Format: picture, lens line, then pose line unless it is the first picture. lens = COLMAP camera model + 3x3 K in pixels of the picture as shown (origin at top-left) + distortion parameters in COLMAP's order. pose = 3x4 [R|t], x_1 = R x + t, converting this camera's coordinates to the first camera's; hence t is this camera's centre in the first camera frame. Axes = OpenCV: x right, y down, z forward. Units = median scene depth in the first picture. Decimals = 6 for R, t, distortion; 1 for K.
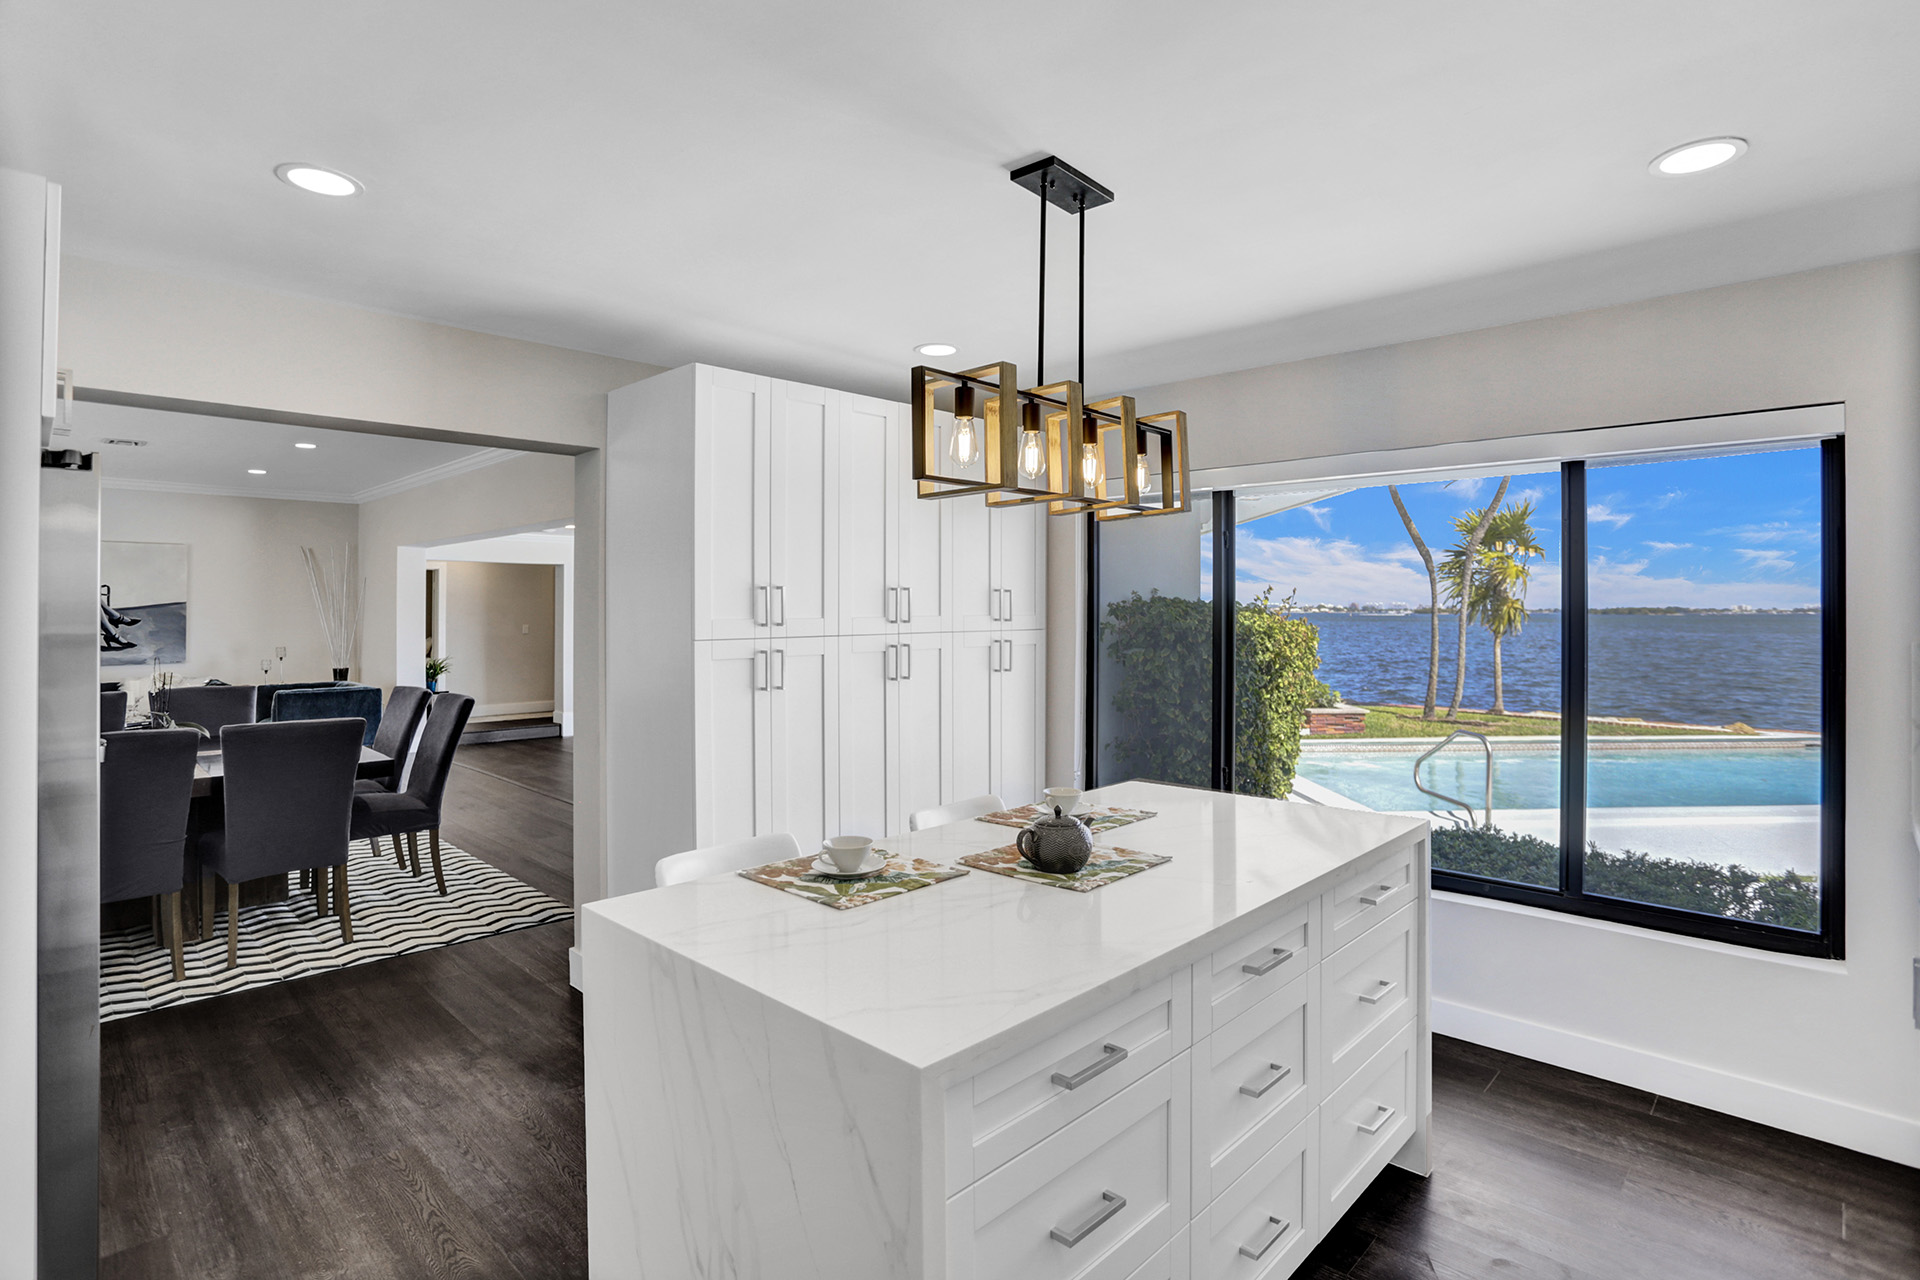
lens RADIAL K [[961.0, 0, 961.3], [0, 961.0, 618.9], [0, 0, 1]] dist [-0.046288, 0.018078]
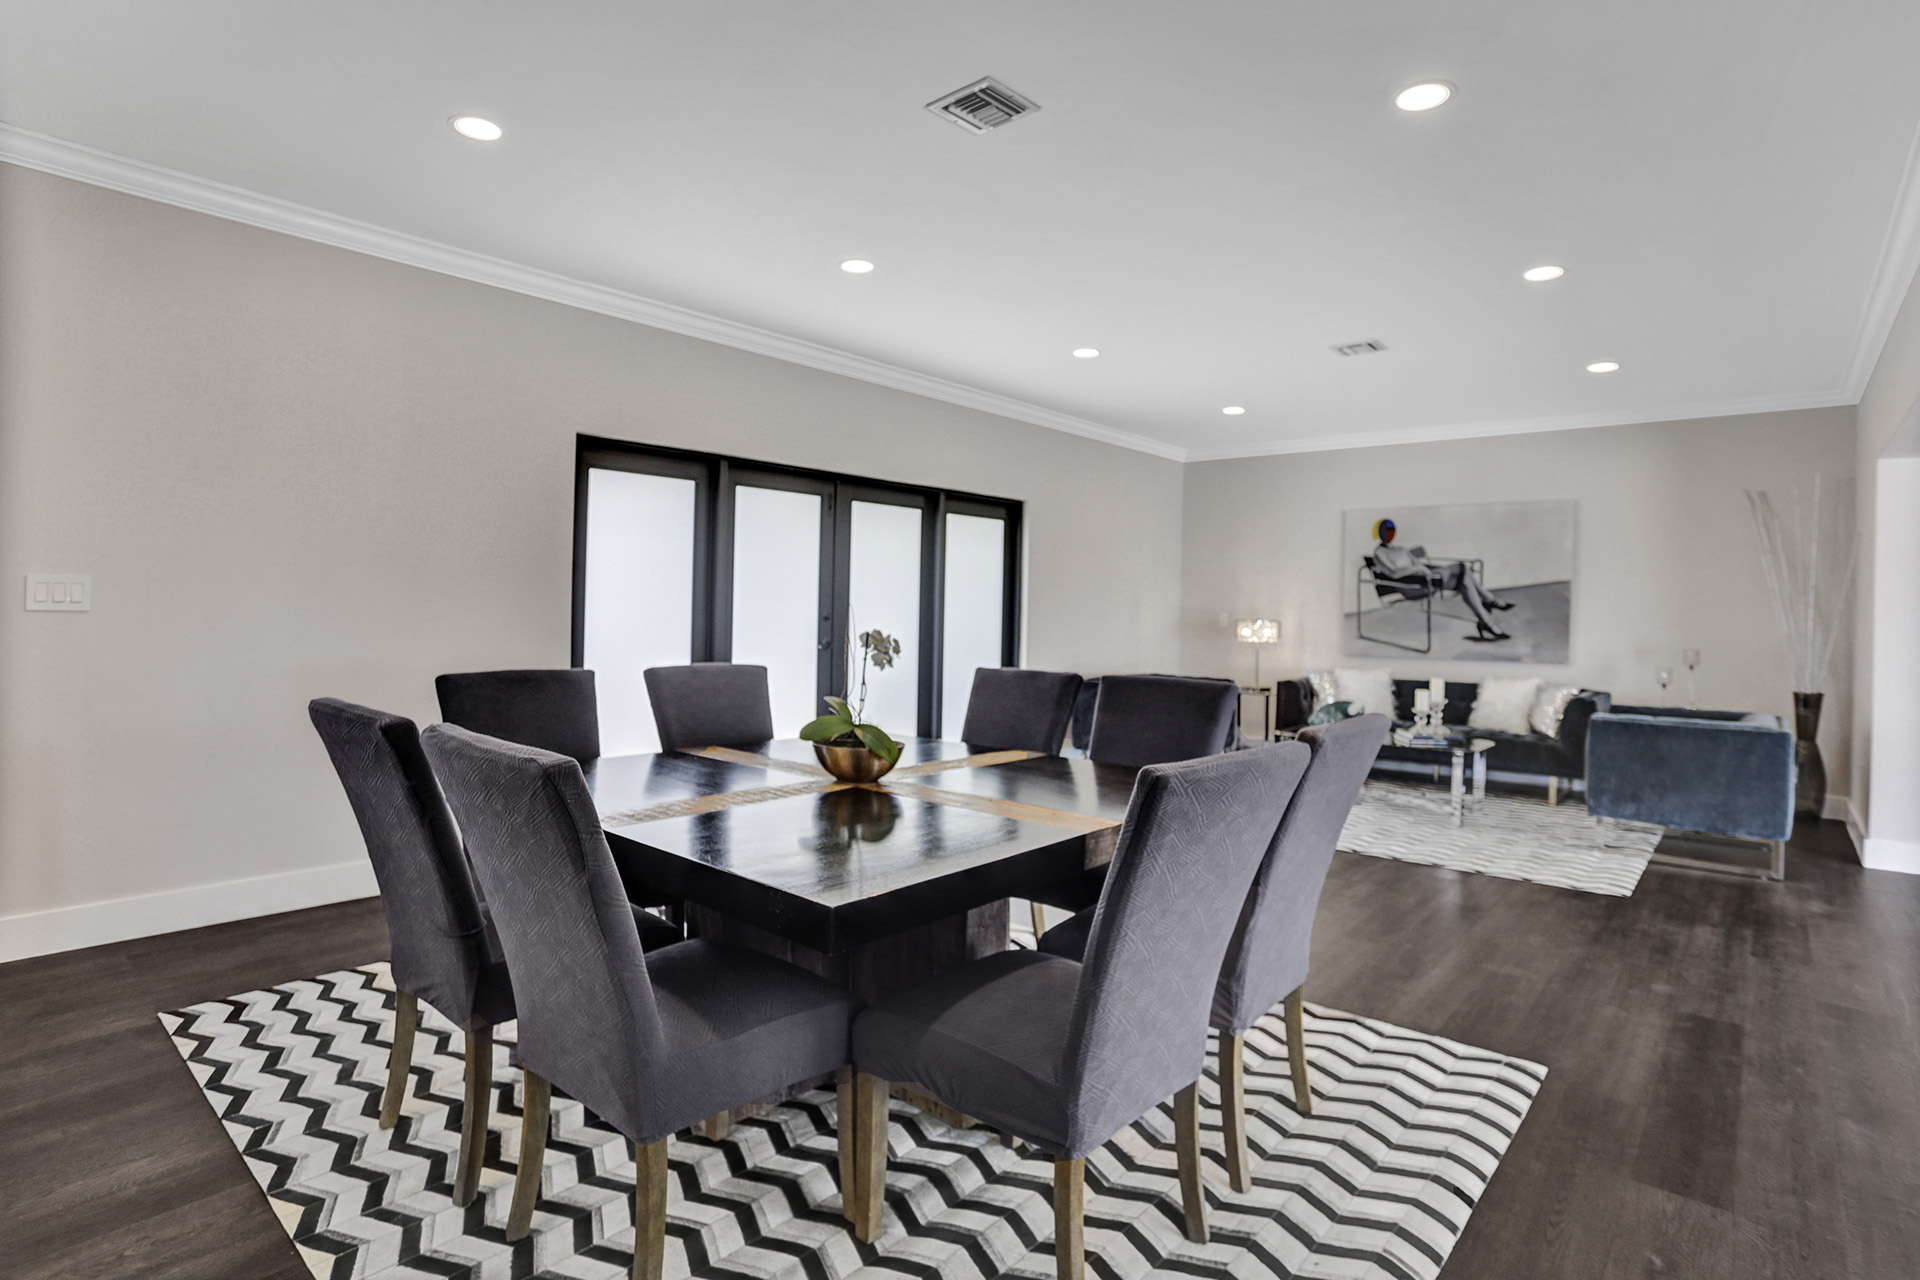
lens RADIAL K [[1002.3, 0, 985.5], [0, 1002.3, 607.5], [0, 0, 1]] dist [-0.001693, 0.000775]
pose [[0.098605, -0.004230, -0.995118, -0.102595], [-0.029107, 0.999551, -0.007133, 0.022532], [0.994701, 0.029669, 0.098438, 0.490949]]
